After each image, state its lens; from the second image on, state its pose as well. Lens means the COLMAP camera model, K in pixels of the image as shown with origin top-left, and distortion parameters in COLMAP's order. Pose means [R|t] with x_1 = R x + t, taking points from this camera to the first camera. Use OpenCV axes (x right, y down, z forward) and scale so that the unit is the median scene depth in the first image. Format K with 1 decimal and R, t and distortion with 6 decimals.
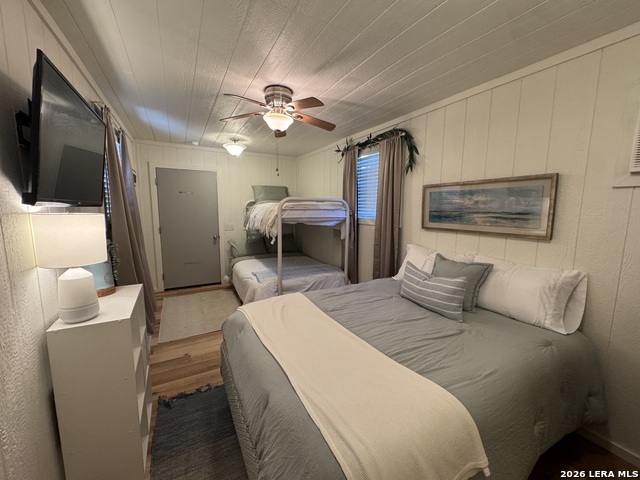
lens RADIAL K [[256.3, 0, 320.1], [0, 256.3, 239.2], [0, 0, 1]] dist [-0.004782, 0.000260]
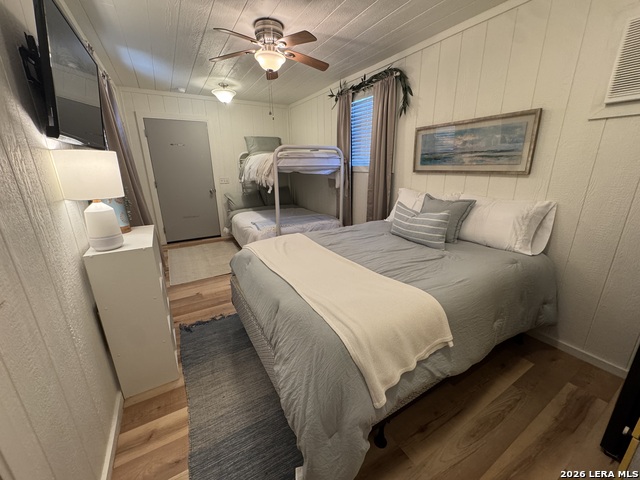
lens RADIAL K [[256.3, 0, 320.2], [0, 256.3, 239.6], [0, 0, 1]] dist [-0.004782, 0.000260]
pose [[0.999454, -0.027386, 0.018479, -0.010369], [0.024054, 0.986625, 0.161221, 0.066307], [-0.022647, -0.160688, 0.986745, -0.080543]]
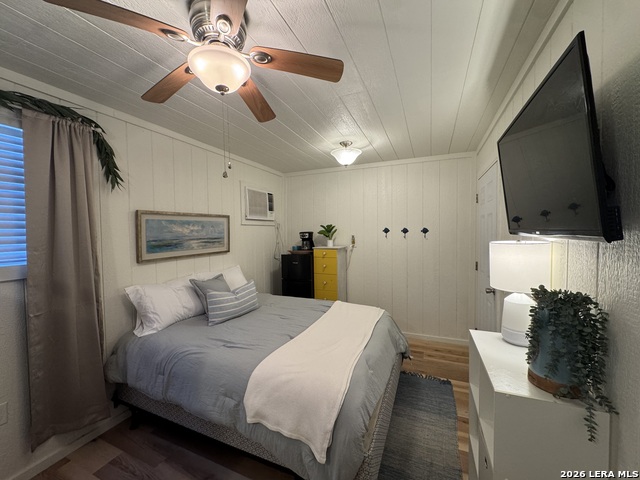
lens RADIAL K [[256.3, 0, 320.4], [0, 256.3, 240.4], [0, 0, 1]] dist [-0.004782, 0.000260]
pose [[-0.610860, -0.028270, 0.791234, -0.737780], [0.110767, 0.986482, 0.120762, -0.183699], [-0.783952, 0.161411, -0.599471, 1.286484]]
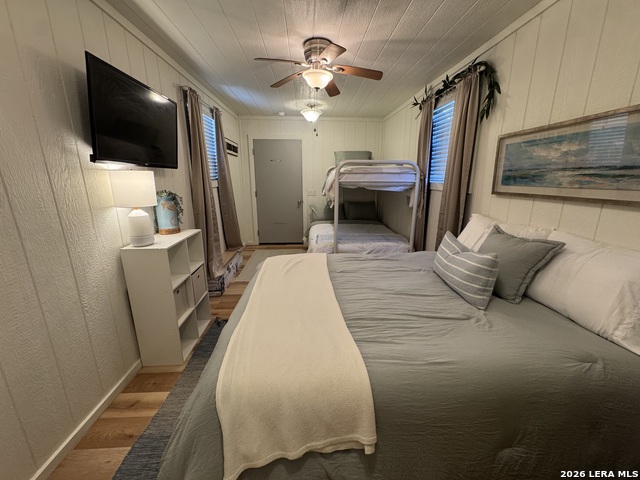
lens RADIAL K [[256.3, 0, 319.4], [0, 256.3, 239.8], [0, 0, 1]] dist [-0.004782, 0.000260]
pose [[0.898894, 0.095892, -0.427544, 0.341425], [-0.046845, 0.991198, 0.123824, 0.031598], [0.435655, -0.091276, 0.895474, 0.078599]]
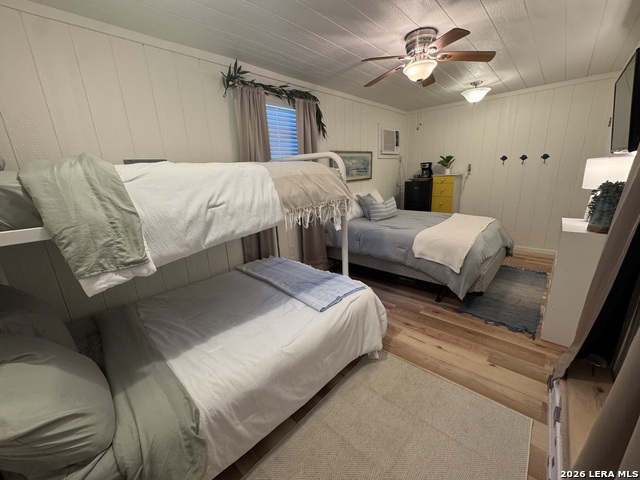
lens RADIAL K [[256.3, 0, 319.1], [0, 256.3, 239.5], [0, 0, 1]] dist [-0.004782, 0.000260]
pose [[-0.315044, -0.240944, 0.917983, -1.141010], [0.165735, 0.938409, 0.303184, -0.234887], [-0.934494, 0.247659, -0.255708, 1.869530]]
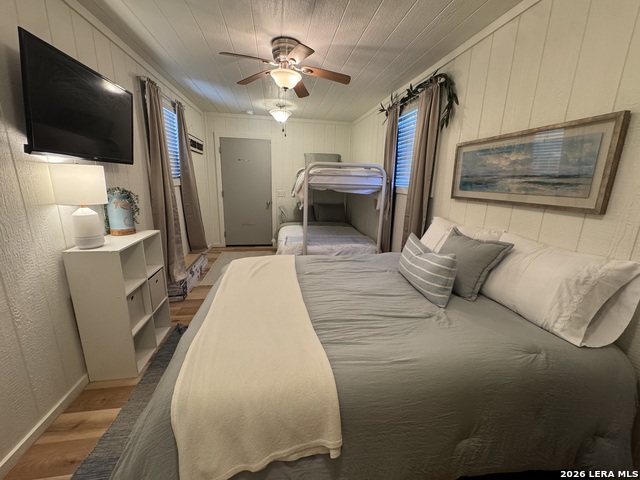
lens RADIAL K [[256.3, 0, 319.7], [0, 256.3, 239.8], [0, 0, 1]] dist [-0.004782, 0.000260]
pose [[0.942335, 0.093472, -0.321353, 0.345949], [-0.060767, 0.992032, 0.110358, 0.033217], [0.329108, -0.084467, 0.940507, 0.089096]]
